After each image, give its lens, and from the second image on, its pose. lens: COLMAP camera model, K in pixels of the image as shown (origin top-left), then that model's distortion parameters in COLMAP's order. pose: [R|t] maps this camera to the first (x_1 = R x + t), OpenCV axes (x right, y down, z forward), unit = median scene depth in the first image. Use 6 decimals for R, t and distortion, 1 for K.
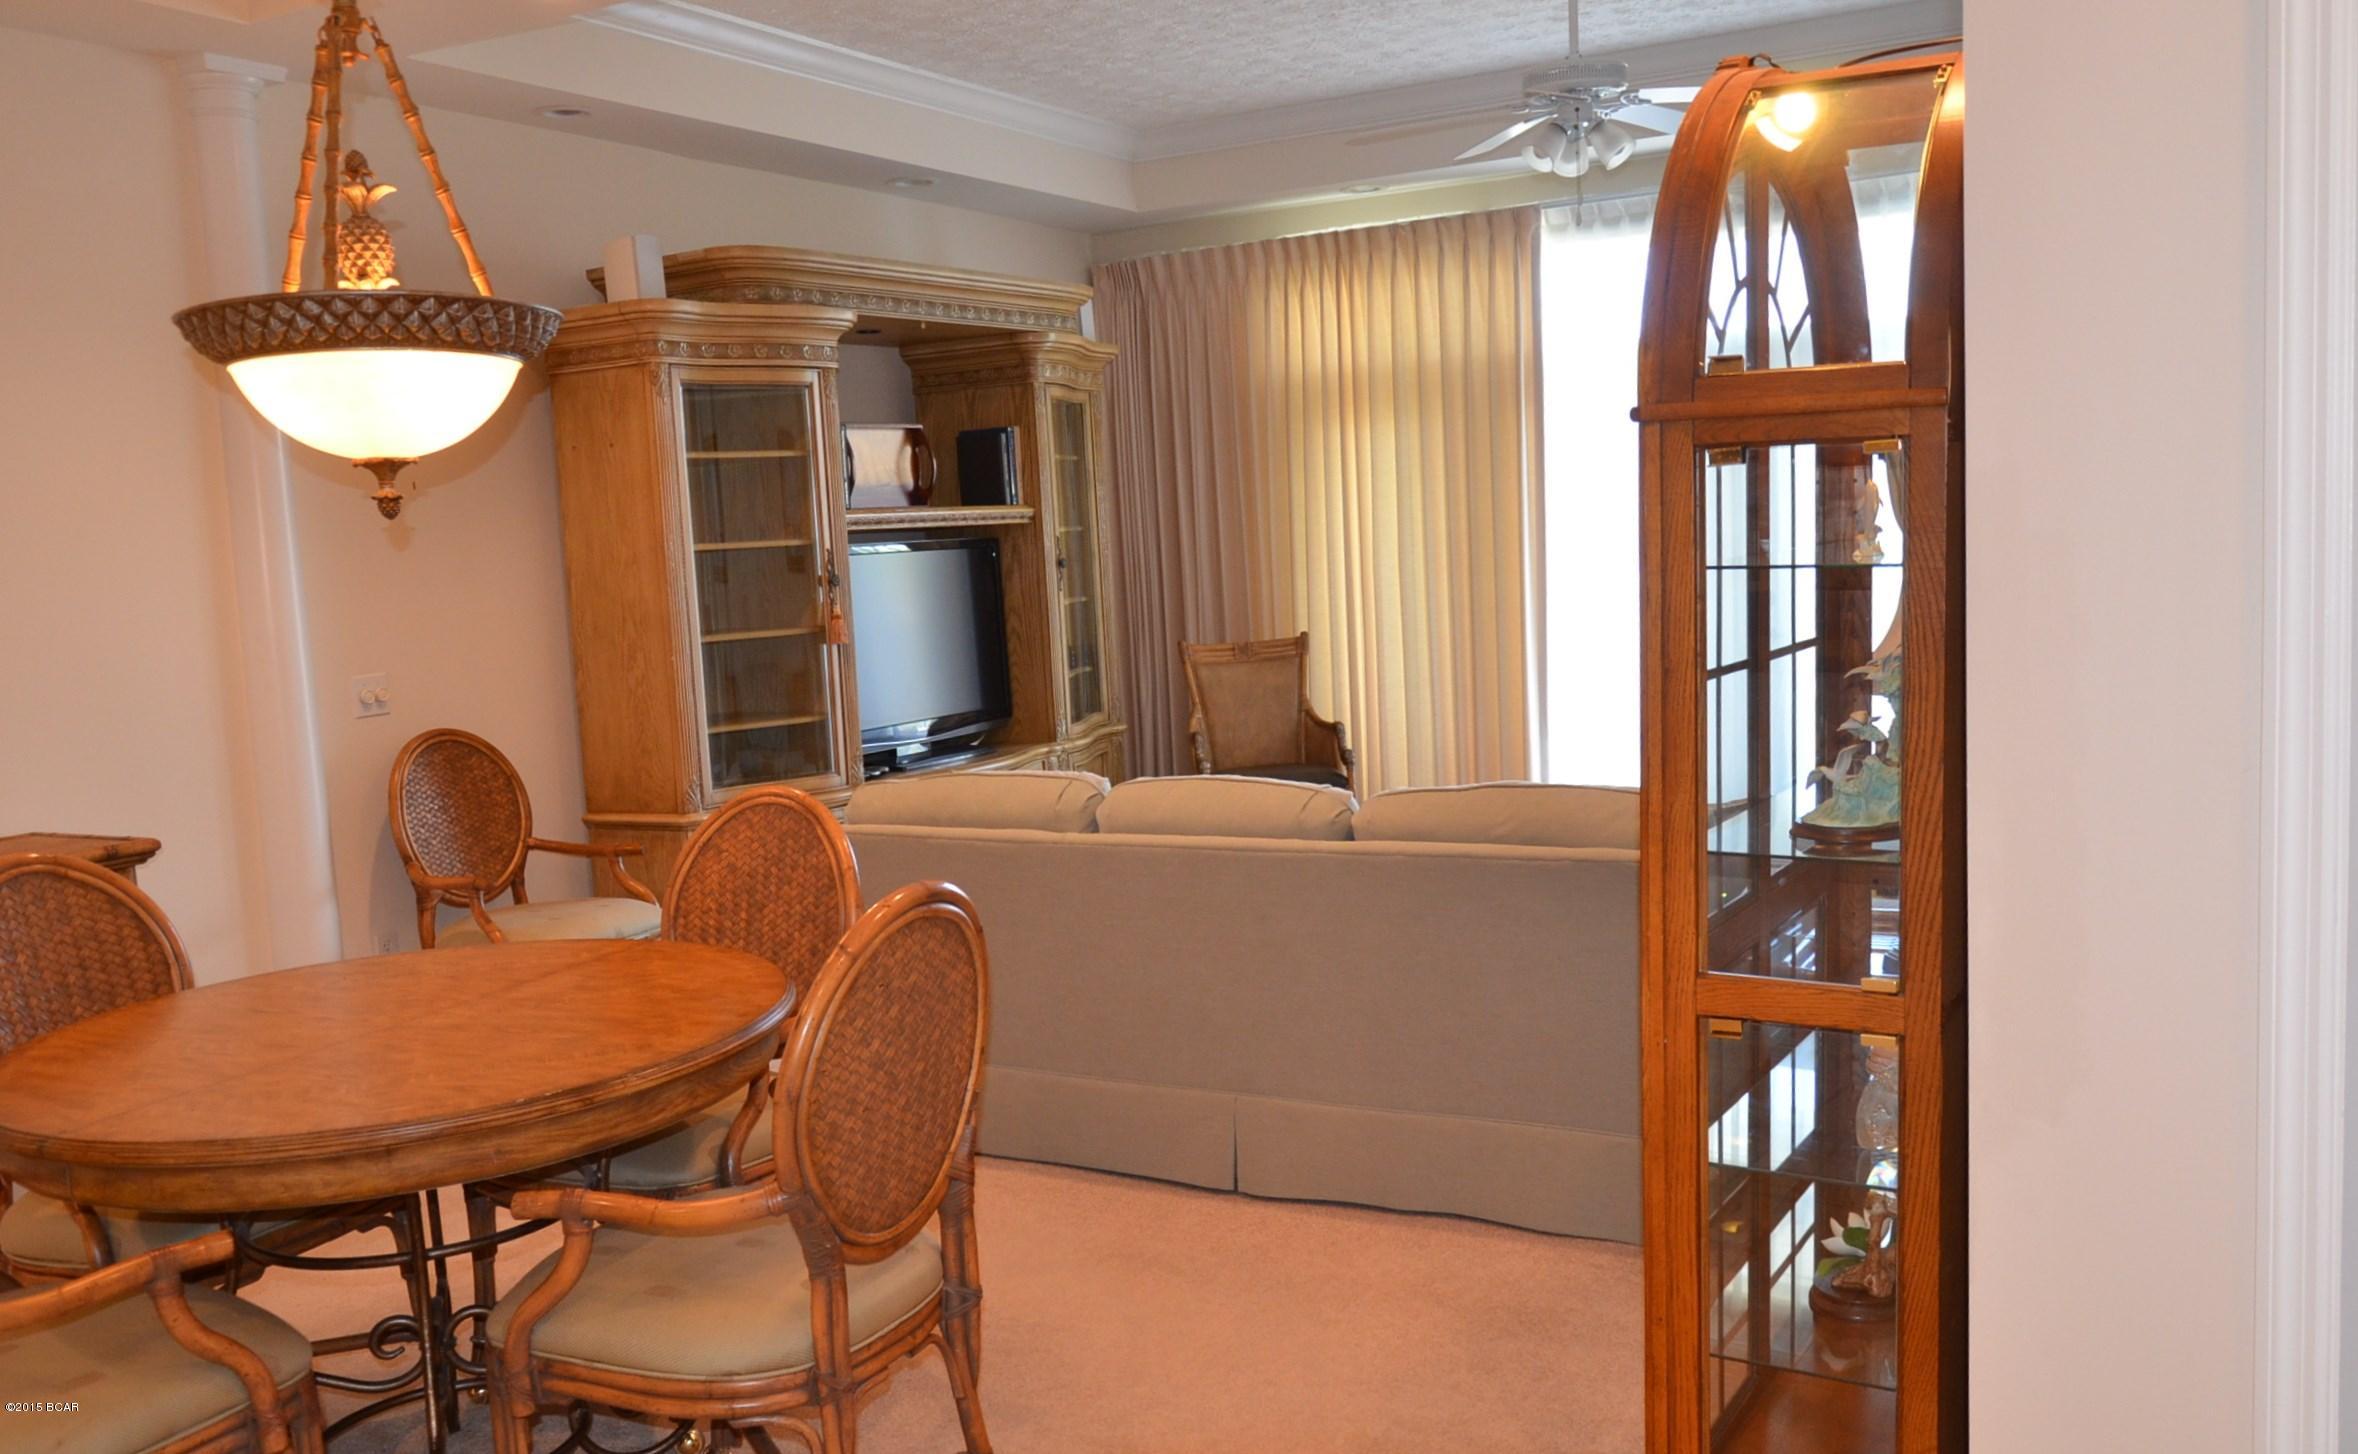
lens RADIAL K [[2022.4, 0, 1179.6], [0, 2022.4, 741.4], [0, 0, 1]] dist [-0.007723, -0.003121]
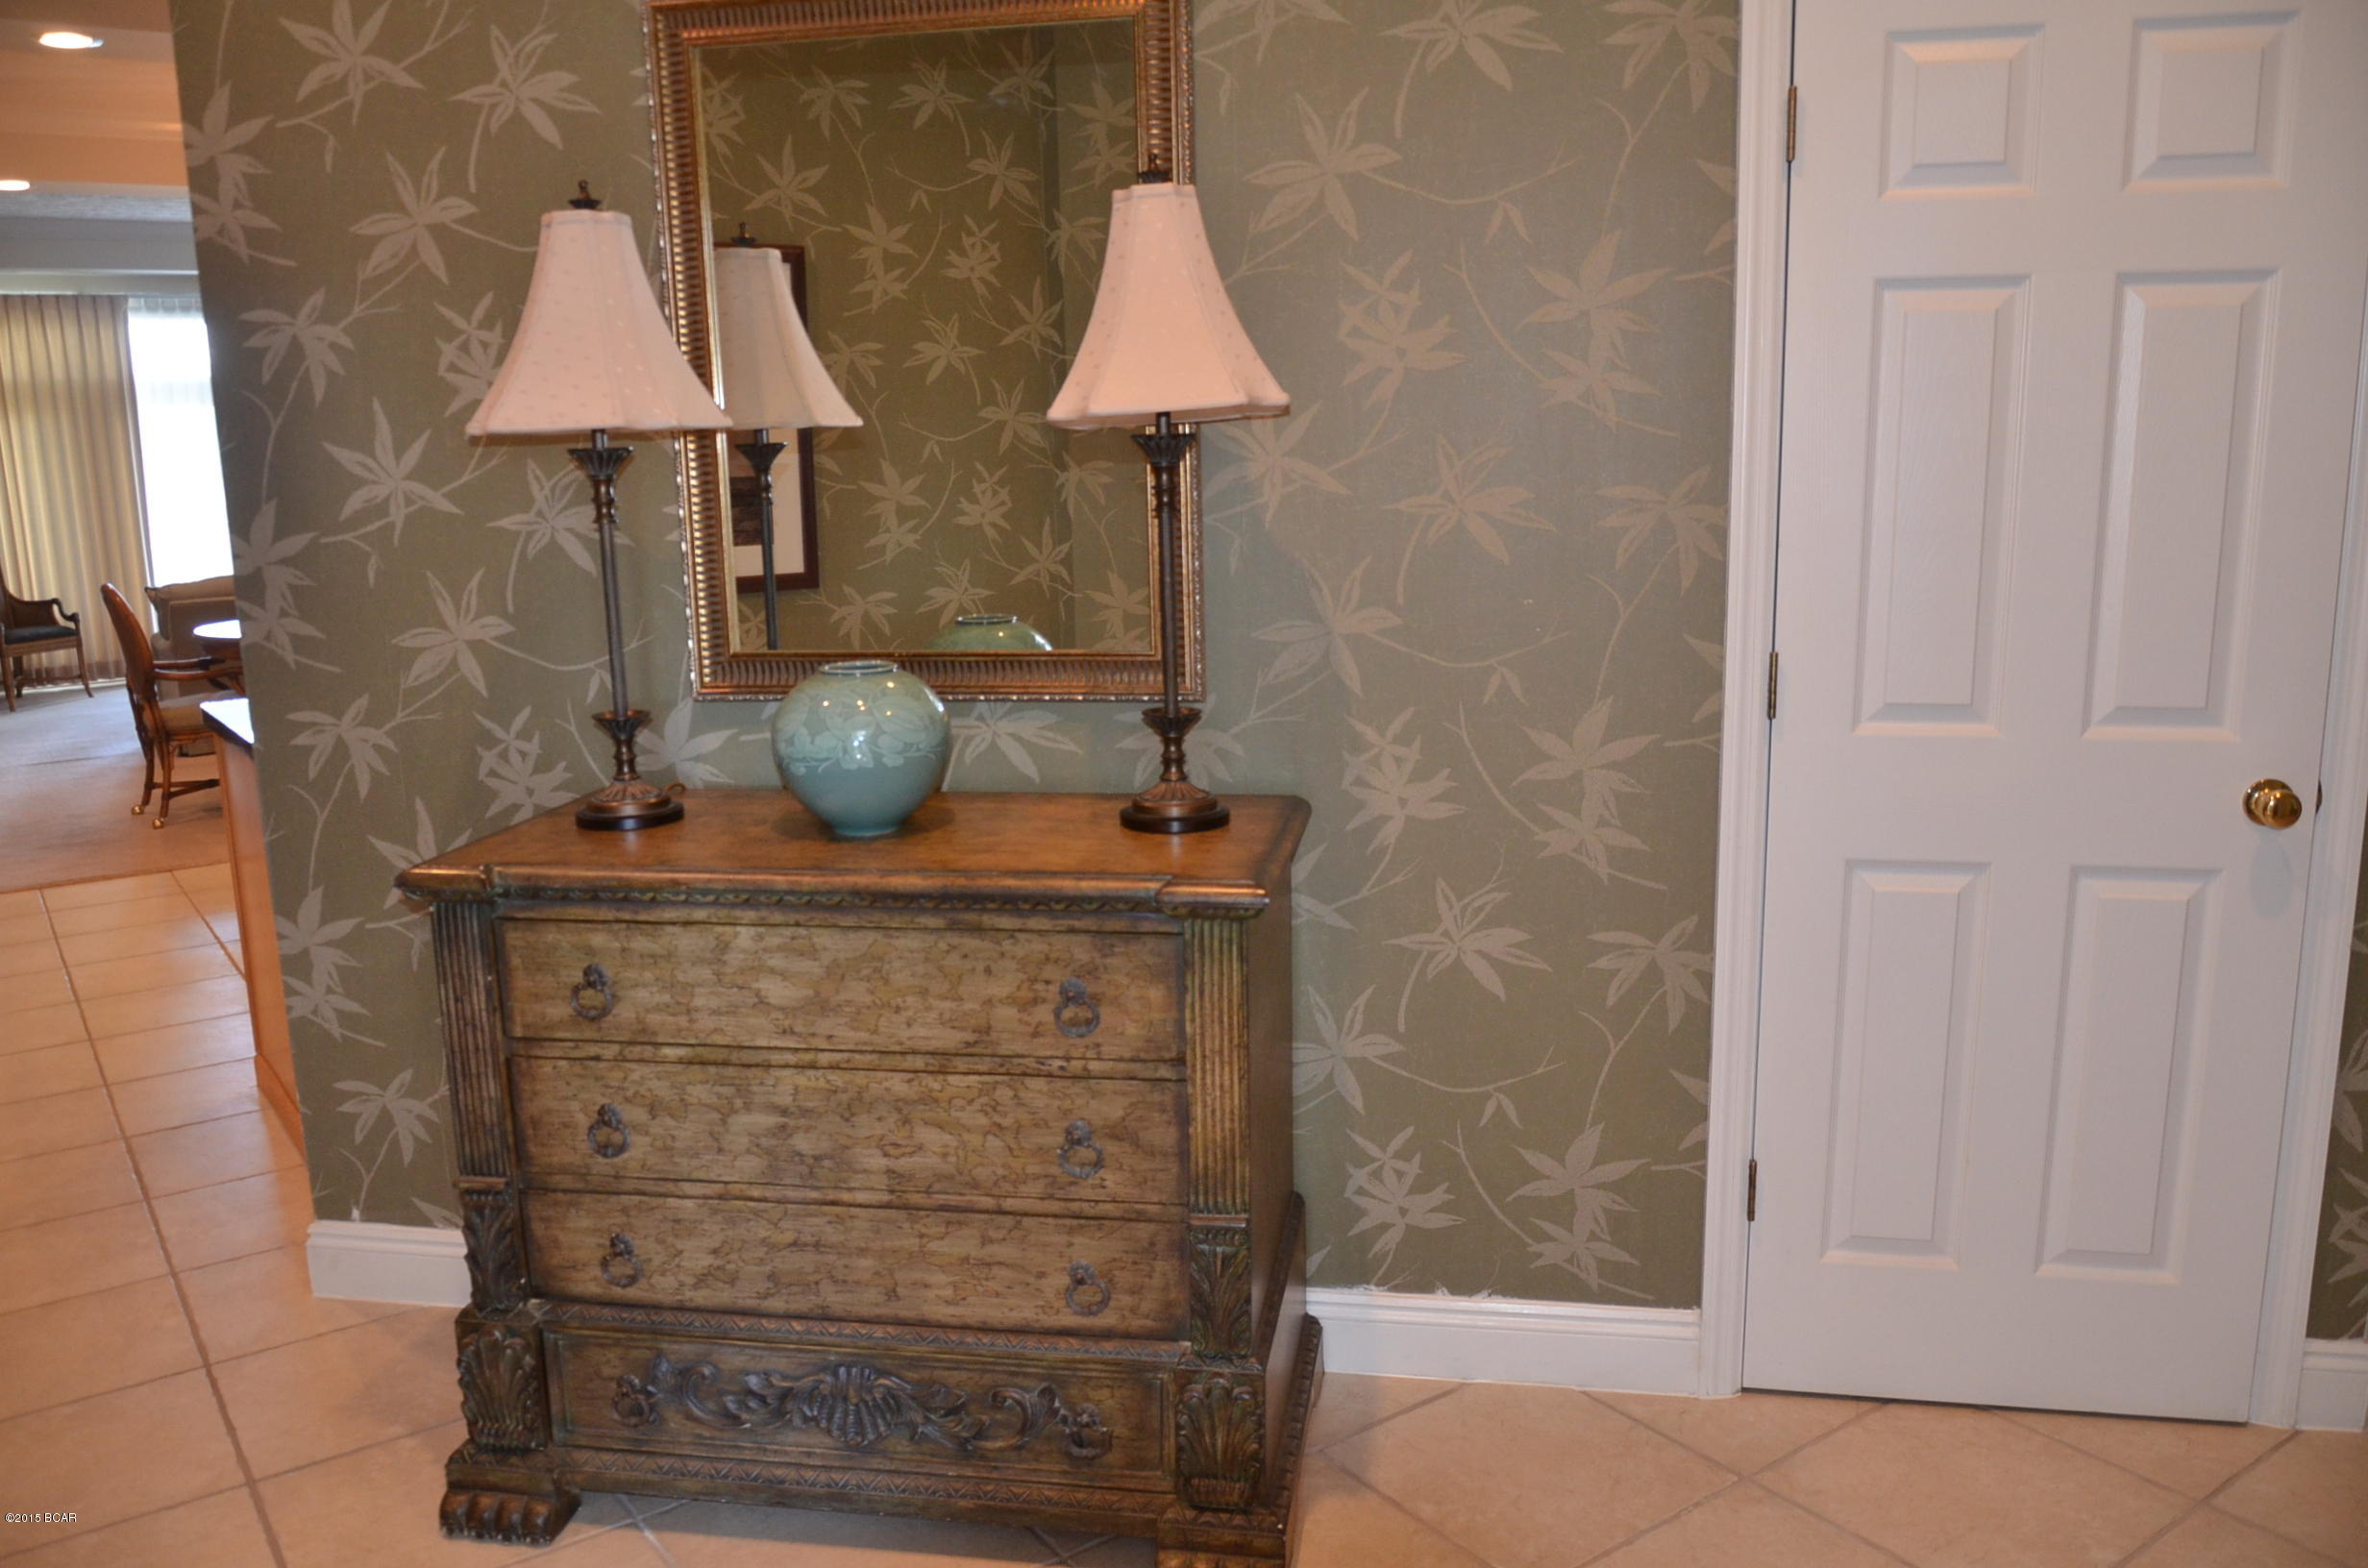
lens RADIAL K [[1838.9, 0, 1174.4], [0, 1838.9, 794.6], [0, 0, 1]] dist [-0.039903, 0.001921]
pose [[0.428979, -0.133811, 0.893348, -1.156259], [0.103199, 0.989752, 0.098696, 0.128928], [-0.897400, 0.049854, 0.438392, -0.611200]]
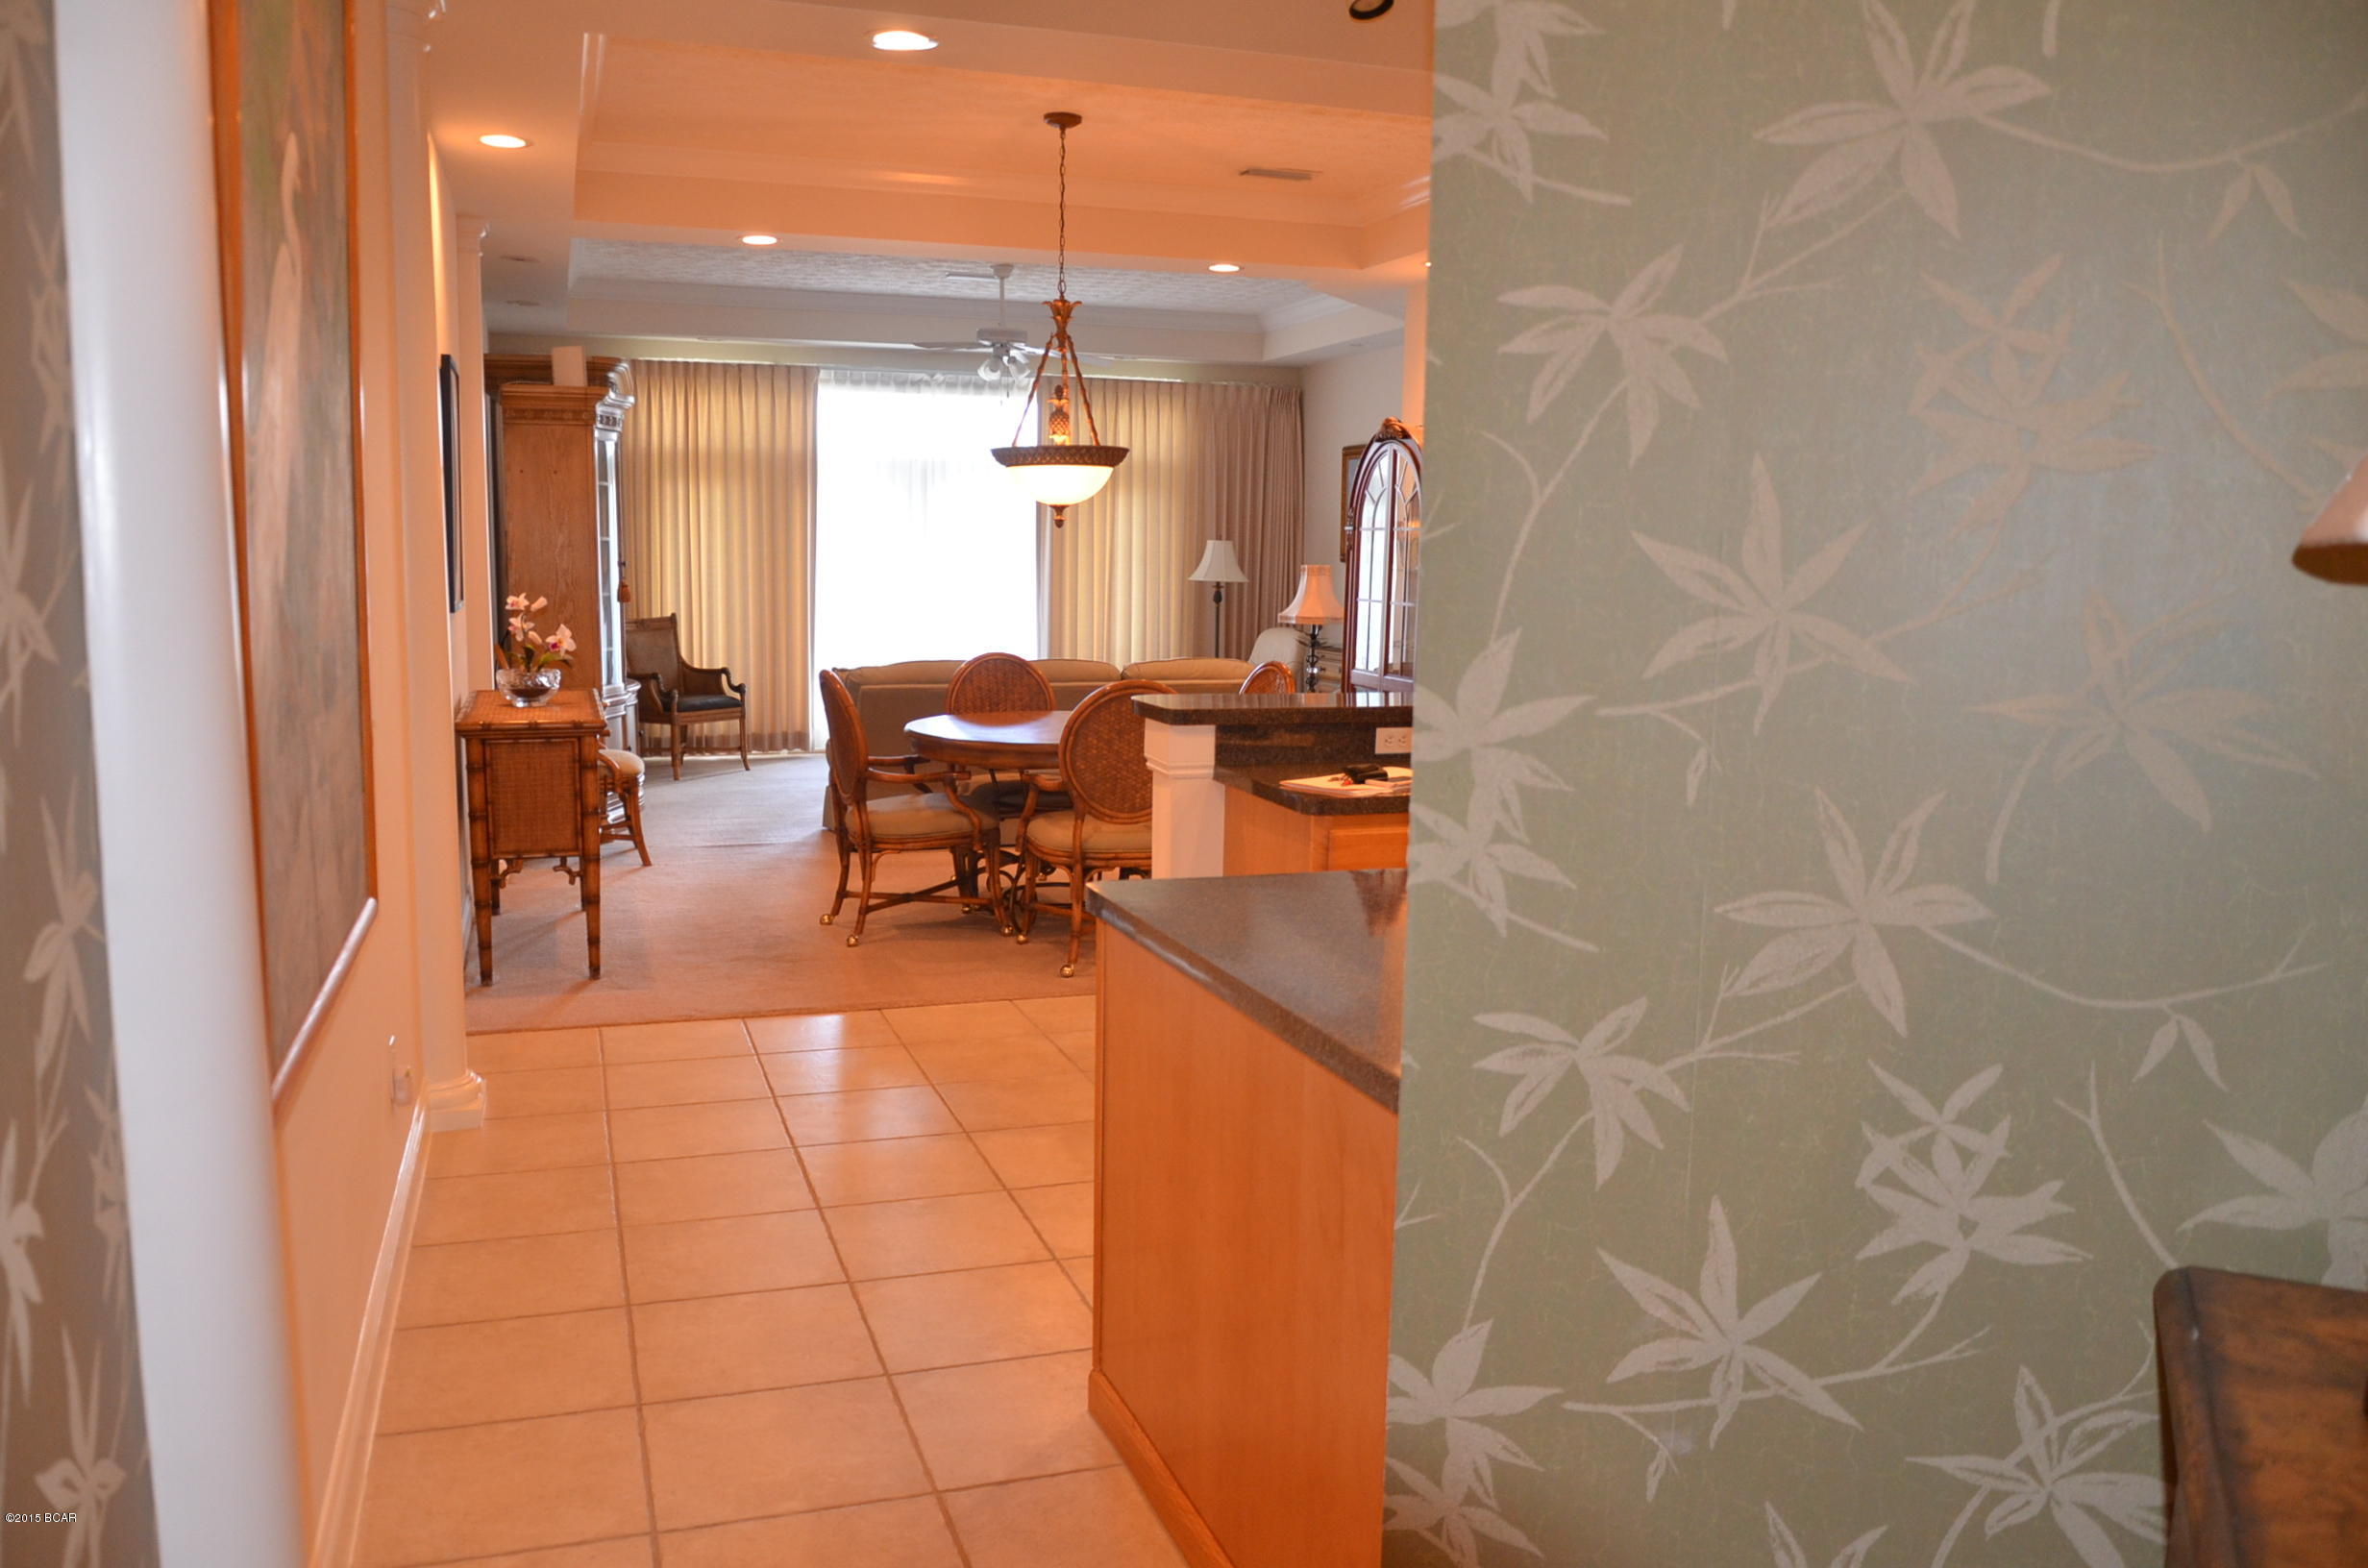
lens RADIAL K [[1838.9, 0, 1174.4], [0, 1838.9, 794.6], [0, 0, 1]] dist [-0.039903, 0.001921]
pose [[0.660742, -0.039279, 0.749585, -1.049590], [0.031920, 0.999197, 0.024222, 0.089664], [-0.749934, 0.007922, 0.661465, -0.325006]]
